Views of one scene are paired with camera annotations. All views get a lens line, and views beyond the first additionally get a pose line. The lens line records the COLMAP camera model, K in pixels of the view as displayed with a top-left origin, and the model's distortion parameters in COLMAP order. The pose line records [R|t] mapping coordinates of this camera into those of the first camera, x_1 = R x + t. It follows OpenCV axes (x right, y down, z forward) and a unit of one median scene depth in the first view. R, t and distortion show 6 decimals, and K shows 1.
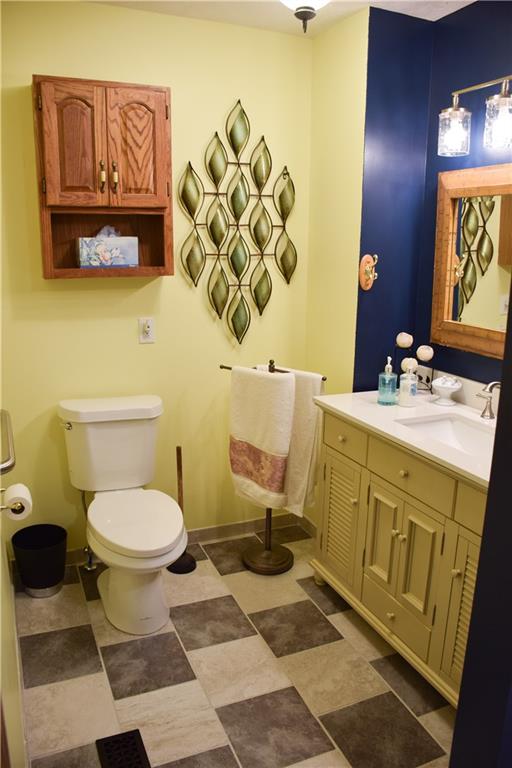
lens RADIAL K [[584.8, 0, 256.0], [0, 584.8, 384.0], [0, 0, 1]] dist [-0.145864, 0.089191]
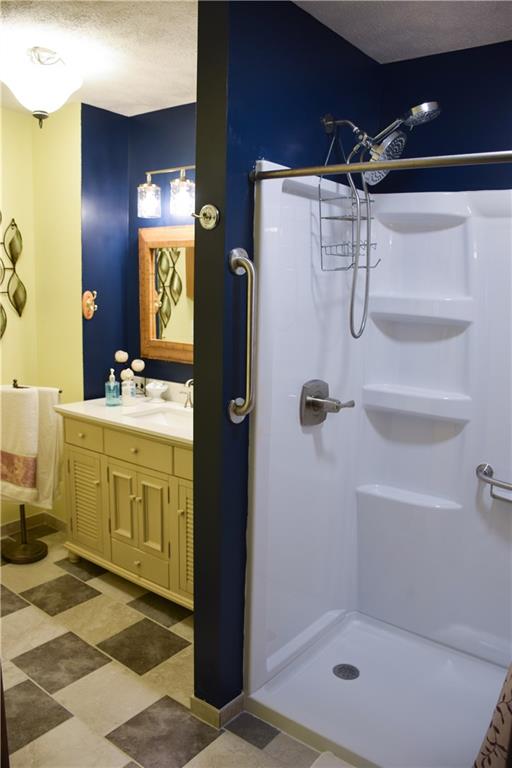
lens RADIAL K [[606.6, 0, 256.0], [0, 606.6, 384.0], [0, 0, 1]] dist [-0.135367, 0.082734]
pose [[0.873953, -0.072114, 0.480631, -0.137878], [0.103738, 0.993819, -0.039517, 0.073154], [-0.474811, 0.084396, 0.876032, -0.328018]]
